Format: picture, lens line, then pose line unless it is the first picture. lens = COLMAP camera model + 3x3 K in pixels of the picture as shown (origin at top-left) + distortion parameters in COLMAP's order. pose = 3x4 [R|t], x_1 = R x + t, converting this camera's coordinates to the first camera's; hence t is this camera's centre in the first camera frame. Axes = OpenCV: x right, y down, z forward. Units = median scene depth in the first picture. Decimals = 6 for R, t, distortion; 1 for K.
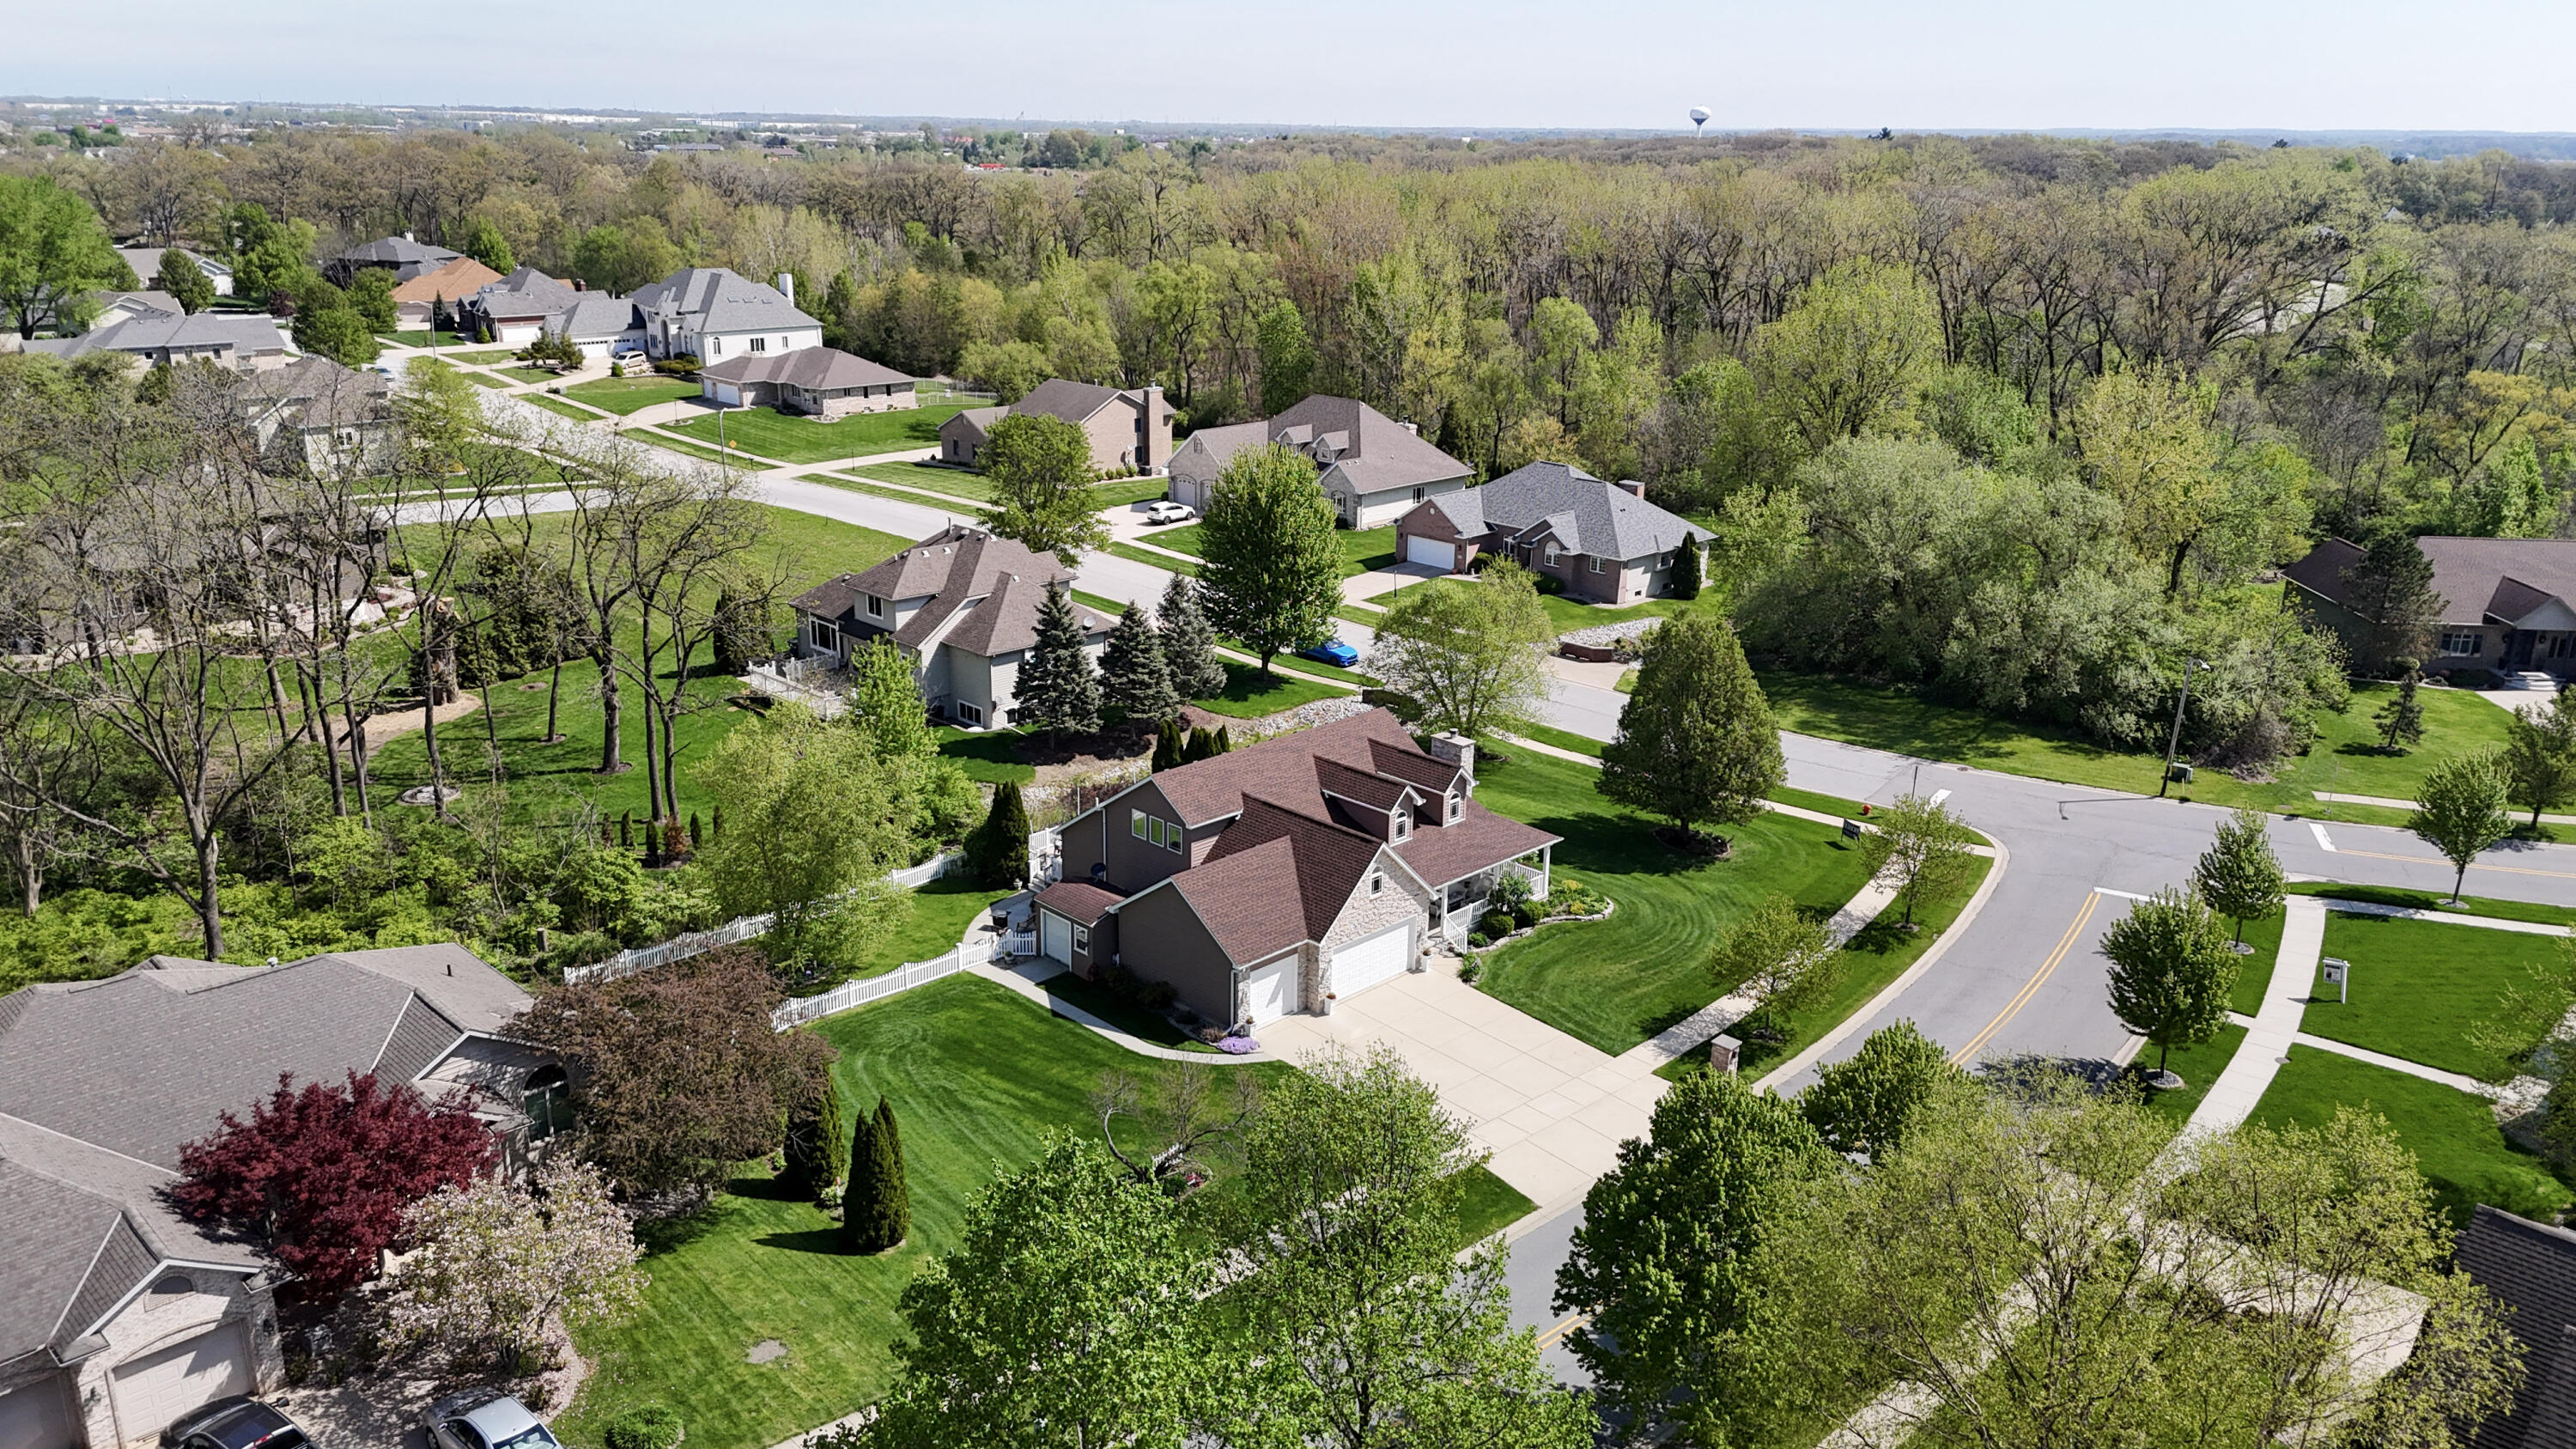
lens RADIAL K [[1886.8, 0, 1303.4], [0, 1886.8, 729.2], [0, 0, 1]] dist [0.088310, -0.091994]
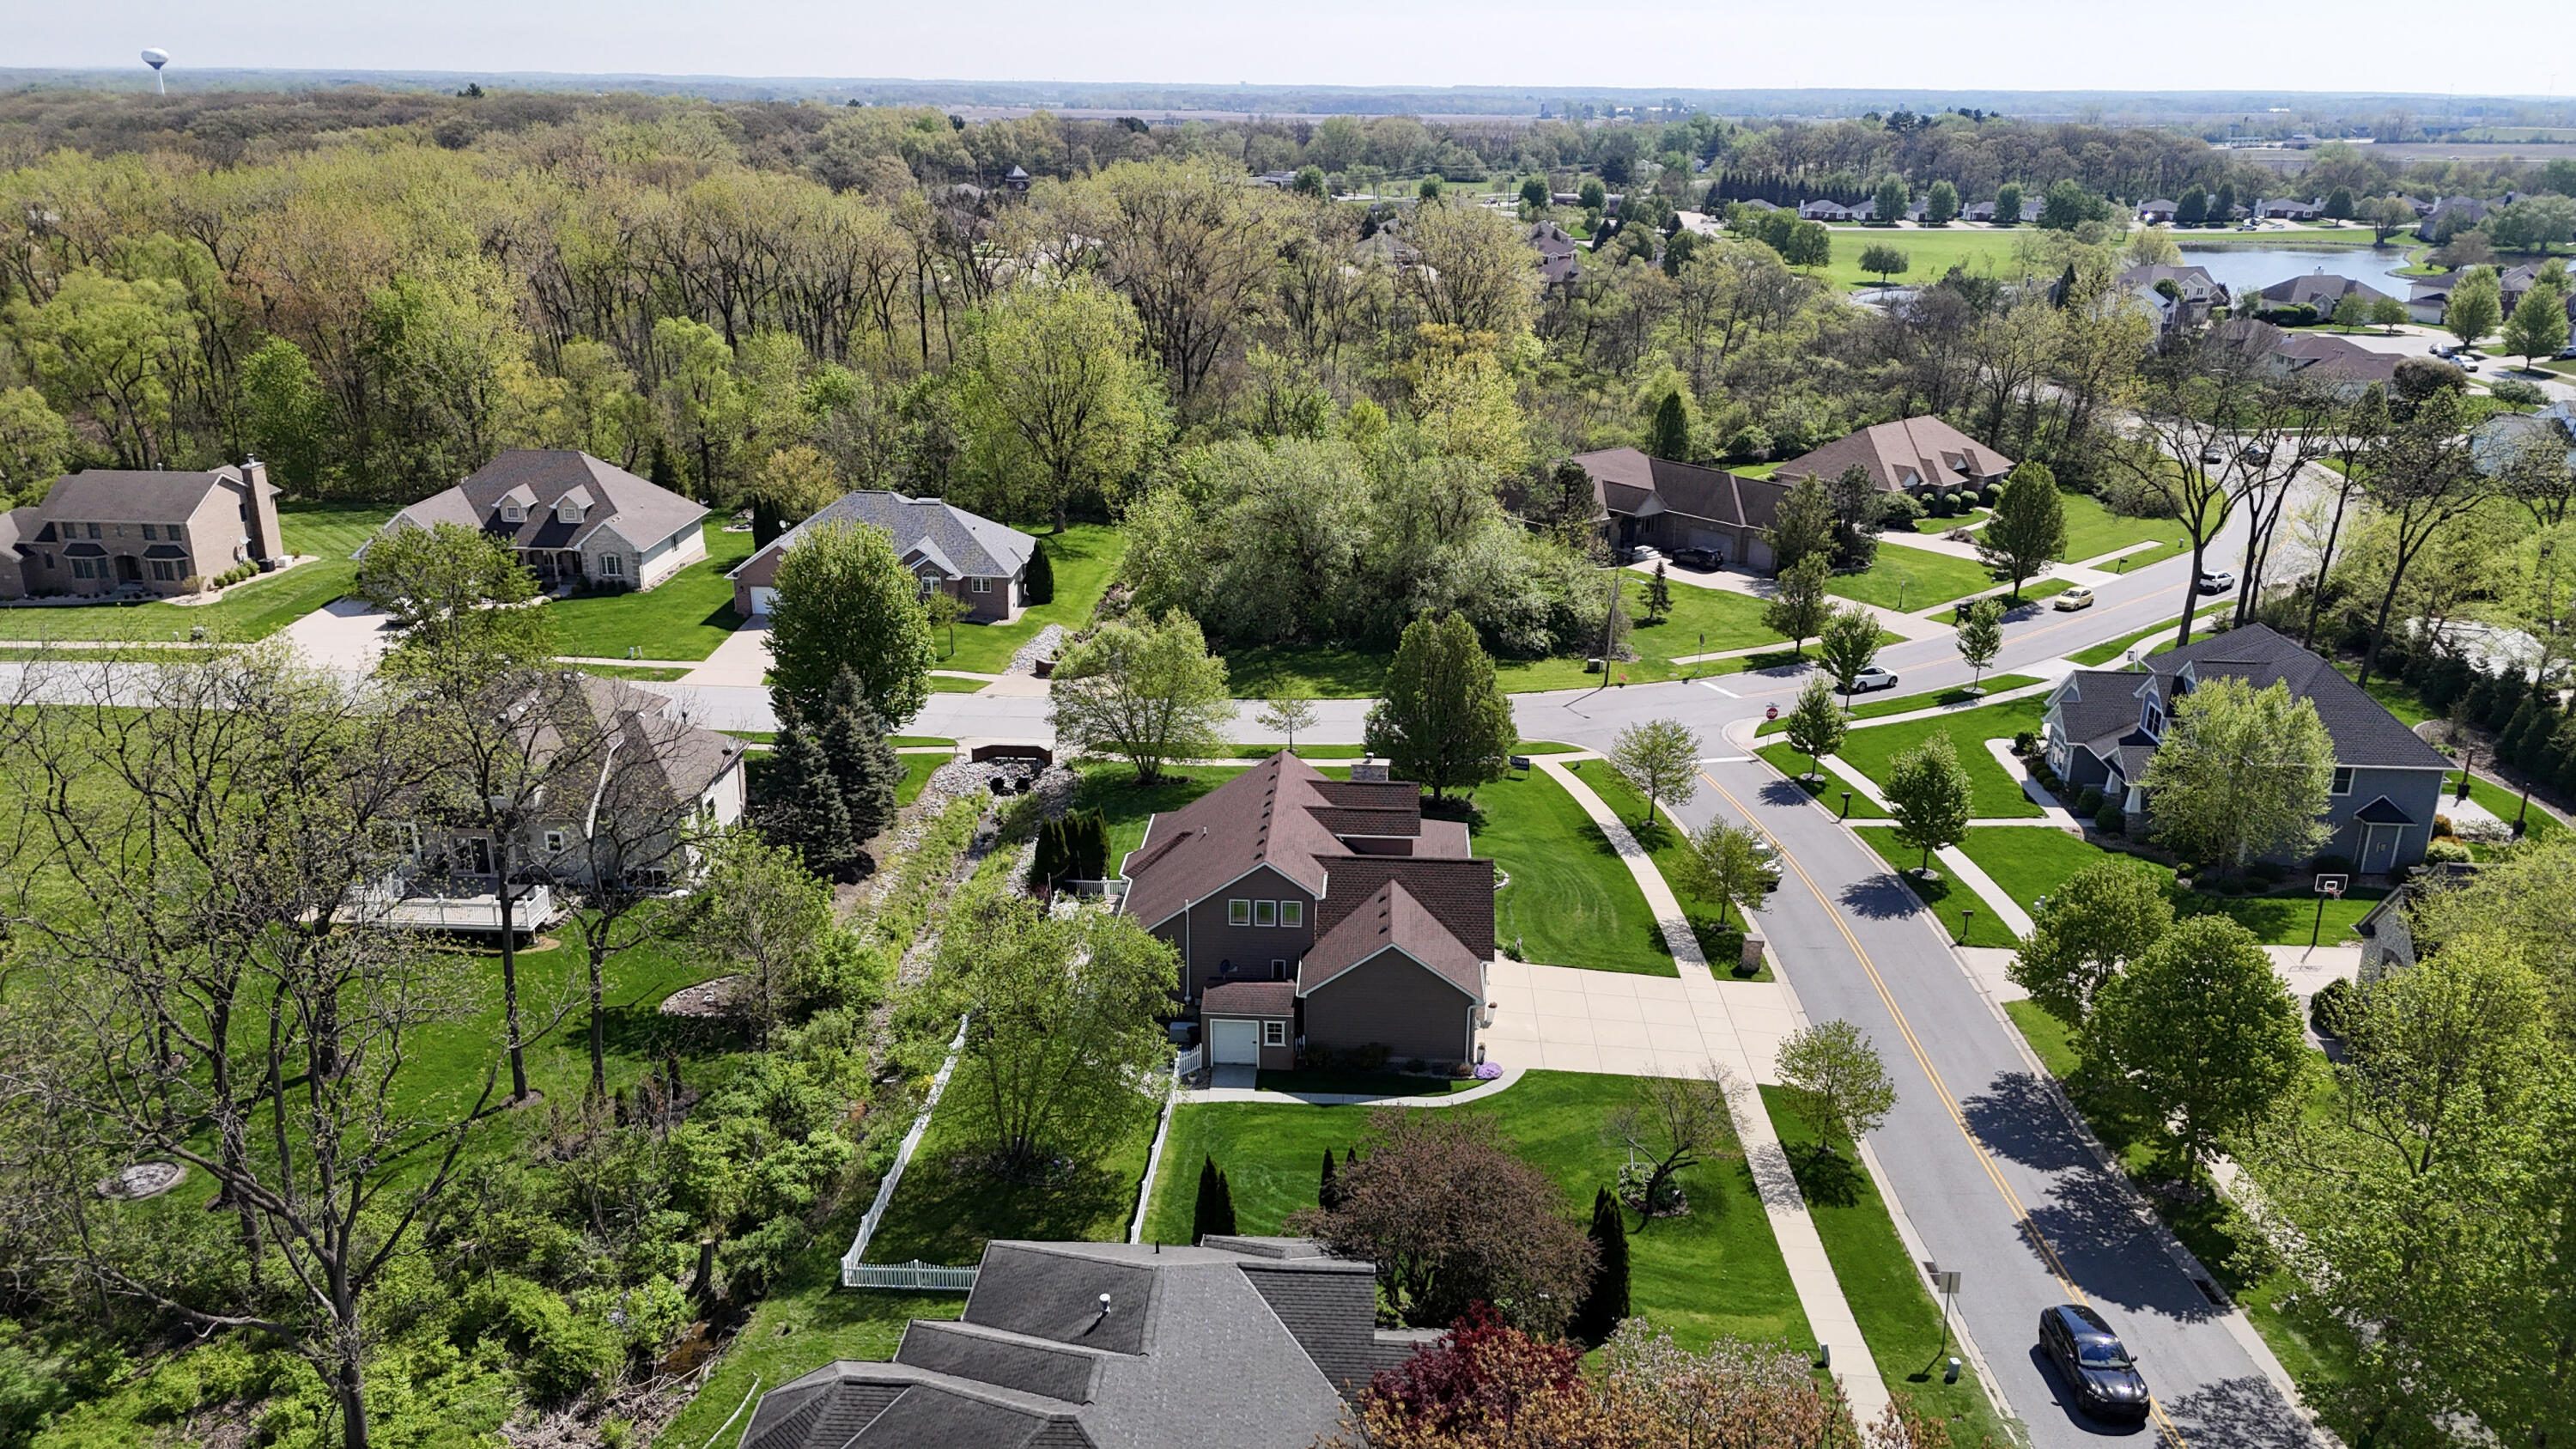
lens RADIAL K [[1886.8, 0, 1303.4], [0, 1886.8, 729.2], [0, 0, 1]] dist [0.088310, -0.091994]
pose [[0.743321, -0.220765, 0.631456, -0.324884], [0.204049, 0.973813, 0.100260, -0.066909], [-0.637054, 0.054323, 0.768903, 0.091071]]
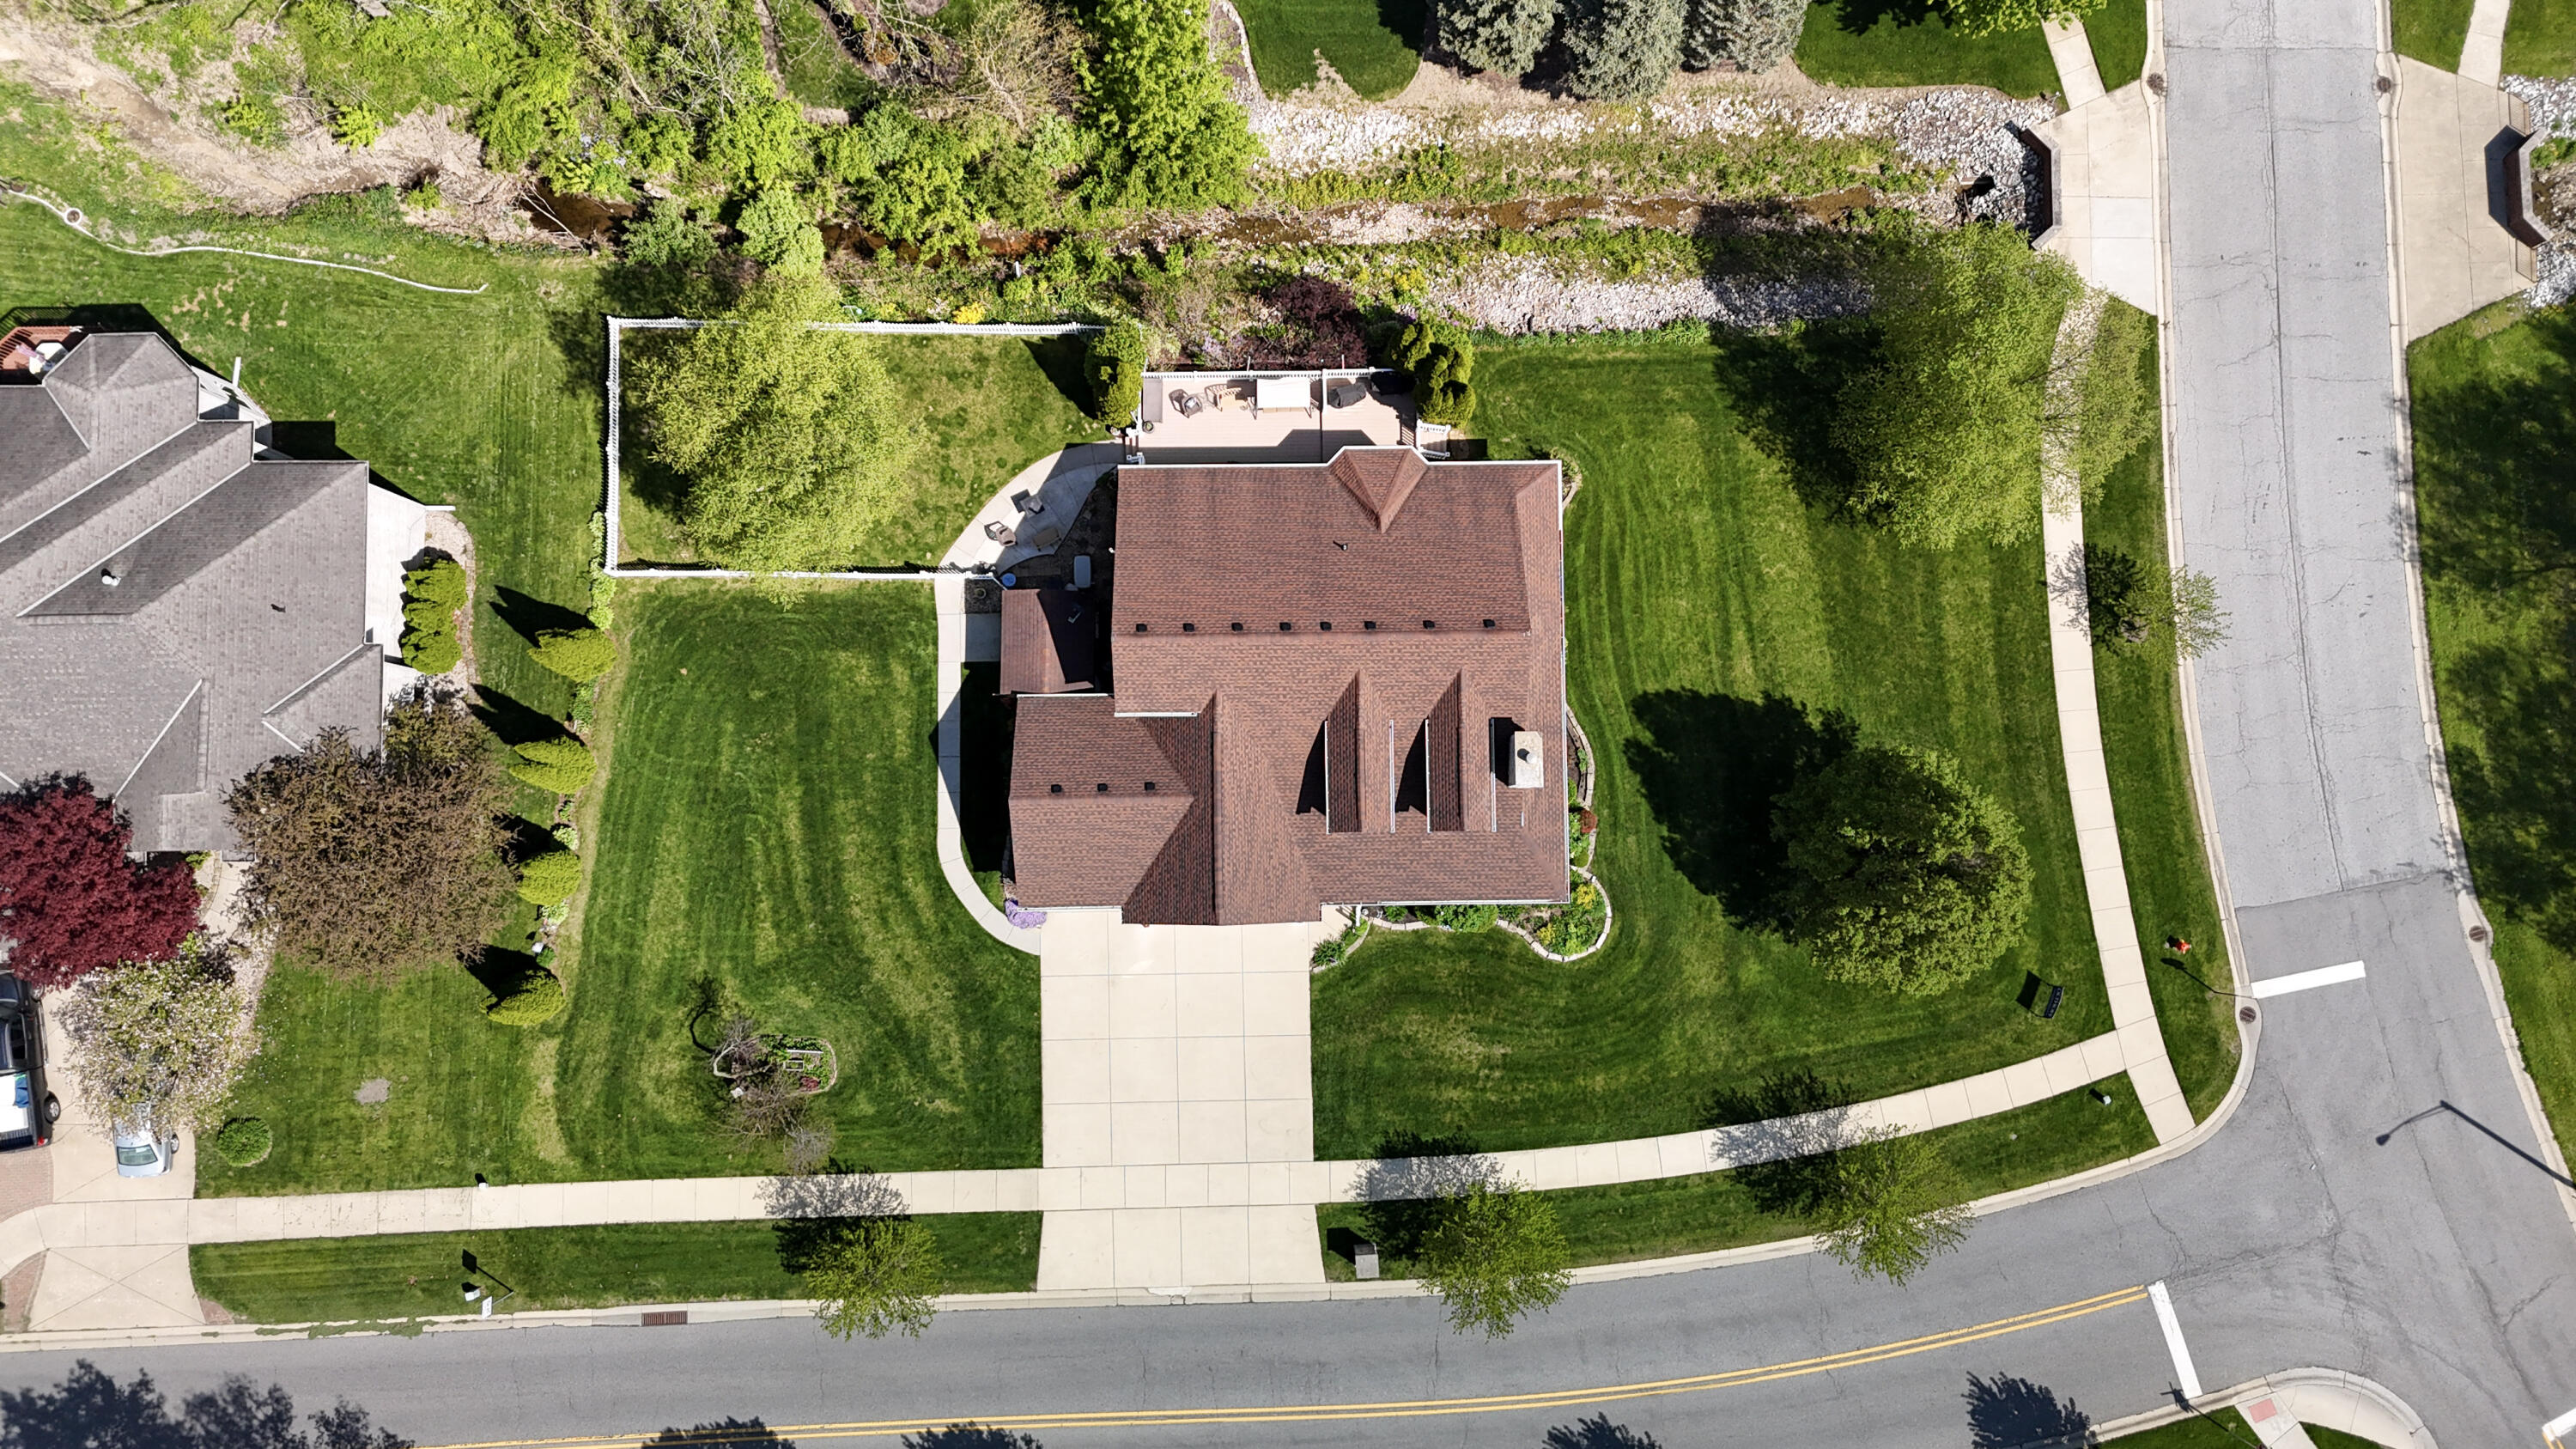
lens RADIAL K [[1886.8, 0, 1303.4], [0, 1886.8, 729.2], [0, 0, 1]] dist [0.088310, -0.091994]
pose [[0.711311, 0.701213, -0.048338, 0.022433], [-0.219876, 0.287308, 0.932260, -0.351745], [0.667600, -0.652499, 0.358545, 0.342837]]
